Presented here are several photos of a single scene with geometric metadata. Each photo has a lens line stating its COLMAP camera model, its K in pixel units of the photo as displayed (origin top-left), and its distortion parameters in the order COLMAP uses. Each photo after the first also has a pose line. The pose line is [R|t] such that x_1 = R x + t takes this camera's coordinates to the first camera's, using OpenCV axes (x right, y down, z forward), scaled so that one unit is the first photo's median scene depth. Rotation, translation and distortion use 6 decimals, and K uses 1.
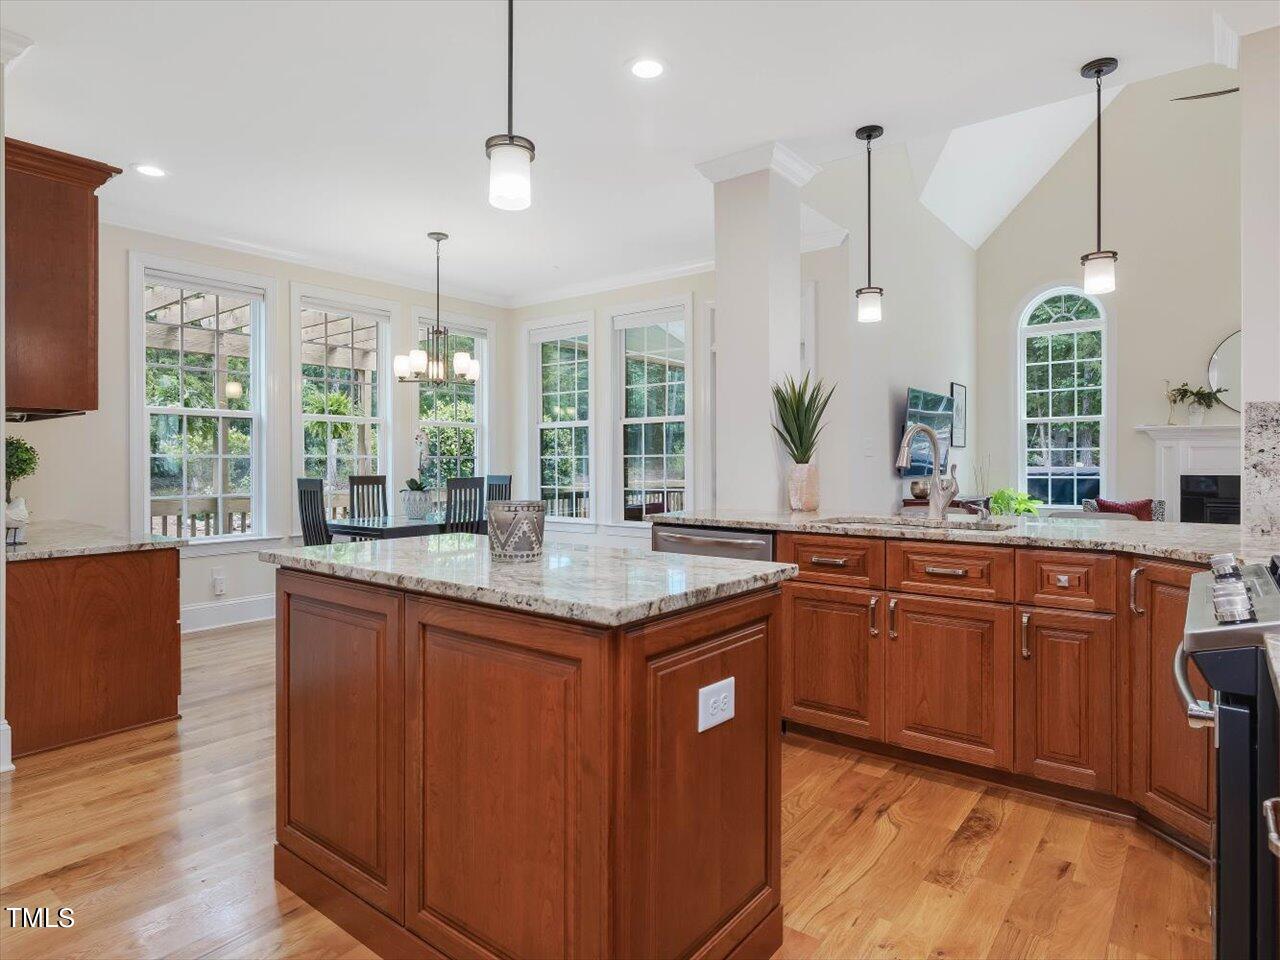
lens RADIAL K [[718.2, 0, 645.6], [0, 718.2, 470.1], [0, 0, 1]] dist [-0.004329, -0.000400]
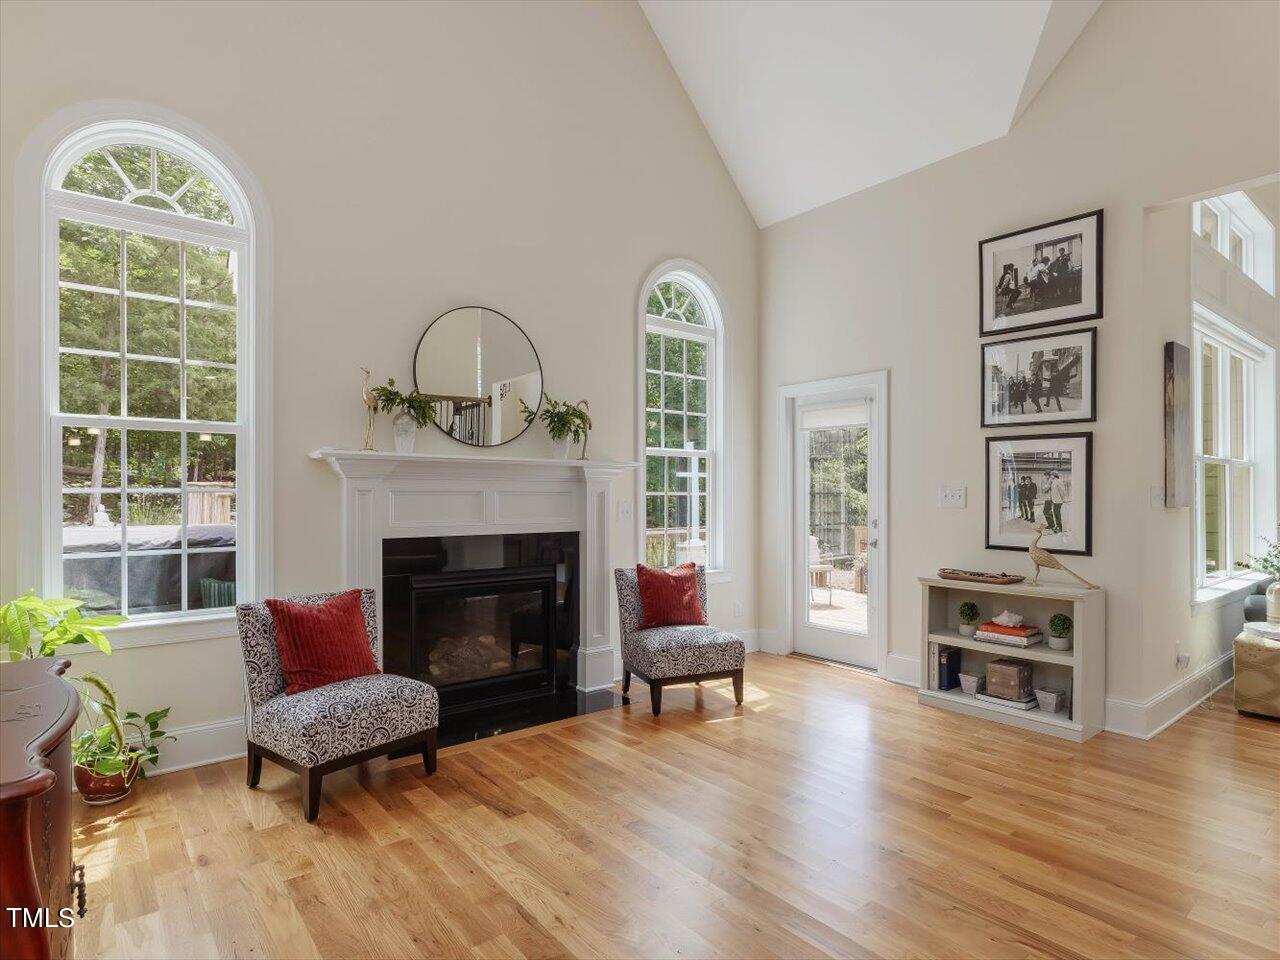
lens RADIAL K [[718.2, 0, 649.2], [0, 718.2, 497.7], [0, 0, 1]] dist [-0.004329, -0.000400]
pose [[0.226413, 0.001350, 0.974031, 0.442810], [0.009020, 0.999953, -0.003483, -0.041554], [-0.973990, 0.009575, 0.226390, 1.238717]]
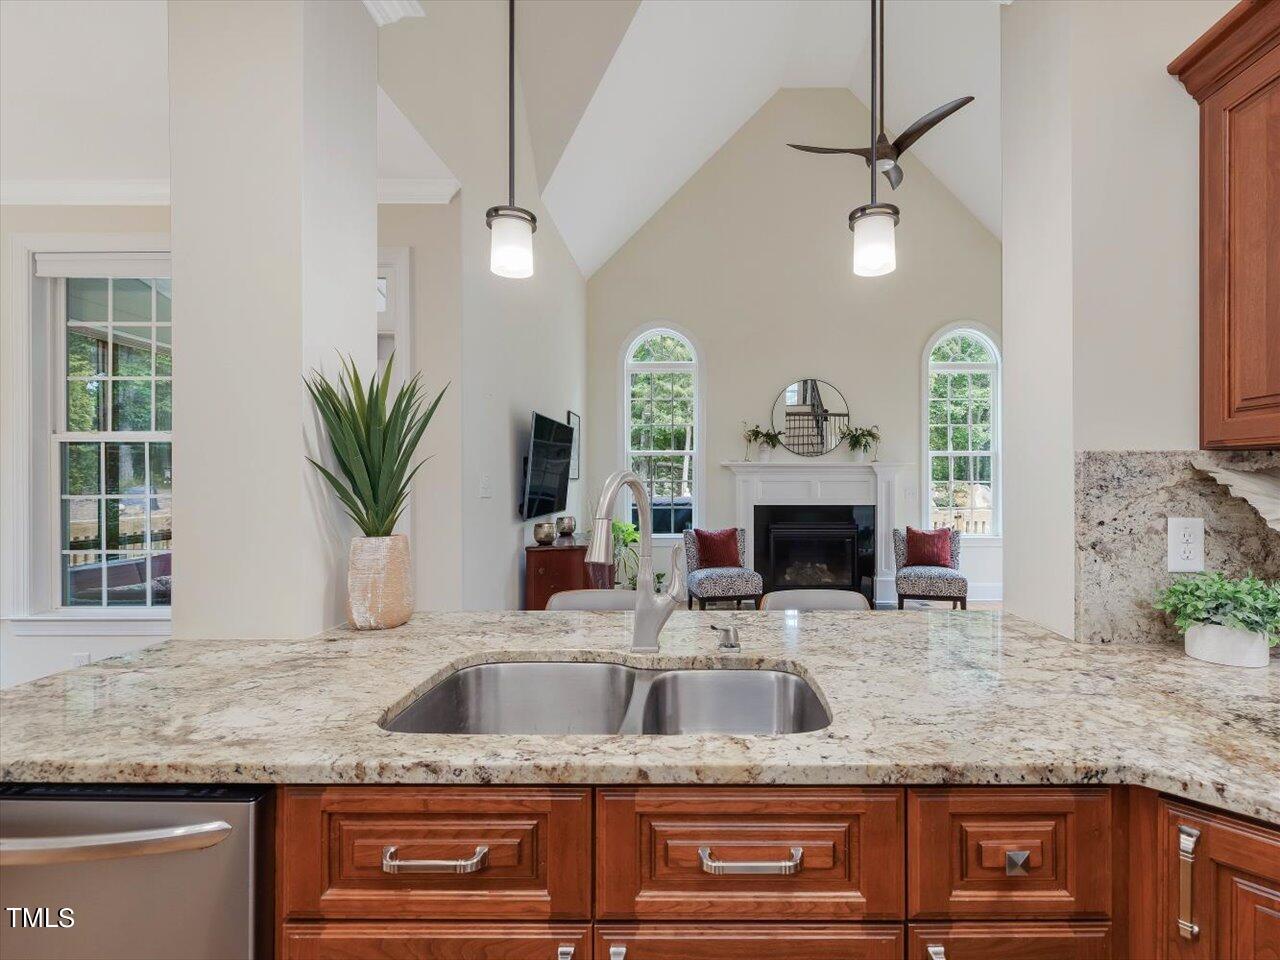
lens RADIAL K [[616.7, 0, 687.2], [0, 616.7, 481.5], [0, 0, 1]] dist [0.001474, 0.000545]
pose [[0.799333, 0.001254, 0.600887, 0.130635], [0.005102, 0.999948, -0.008874, -0.042651], [-0.600867, 0.010159, 0.799285, 0.517855]]
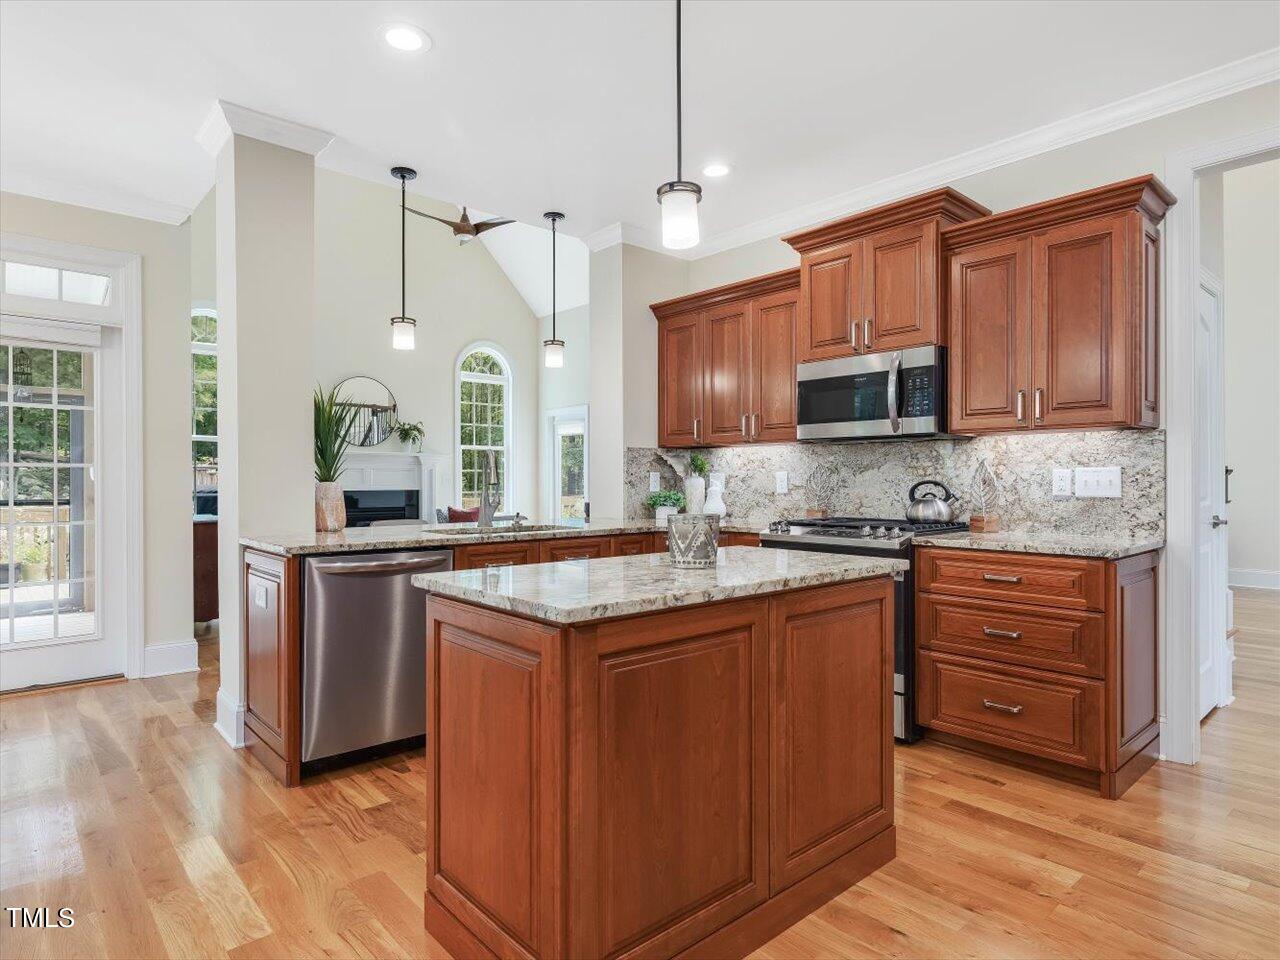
lens RADIAL K [[726.1, 0, 633.6], [0, 726.1, 479.3], [0, 0, 1]] dist [-0.015564, -0.001139]
pose [[0.197368, 0.002509, 0.980326, -0.639963], [0.010279, 0.999936, -0.004629, -0.003300], [-0.980276, 0.010990, 0.197329, 0.426443]]
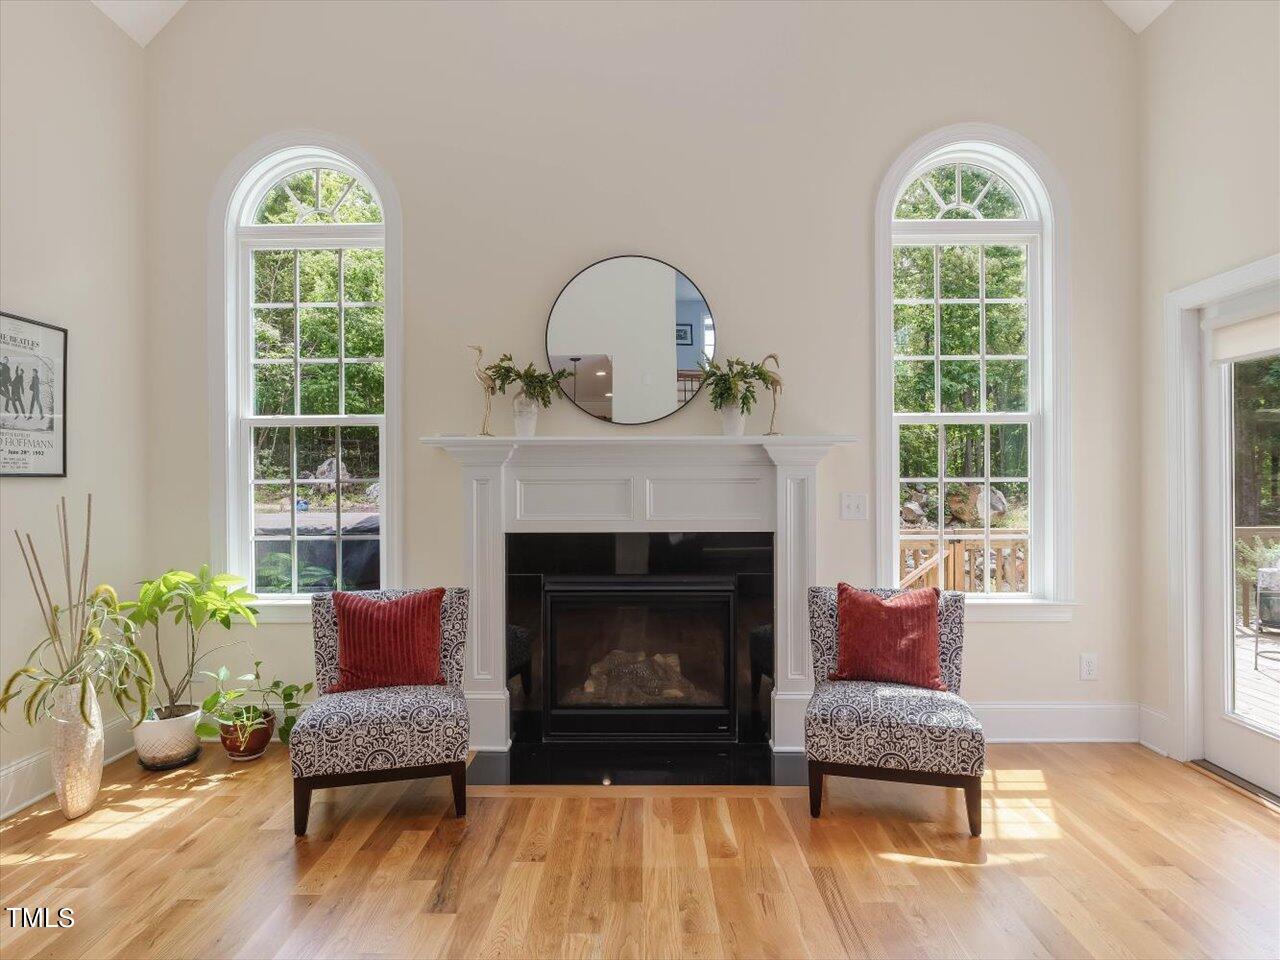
lens RADIAL K [[718.2, 0, 630.0], [0, 718.2, 483.6], [0, 0, 1]] dist [-0.004329, -0.000400]
pose [[0.807730, 0.001363, 0.589551, 0.963889], [0.007712, 0.999887, -0.012877, -0.040036], [-0.589502, 0.014948, 0.807629, 0.987436]]
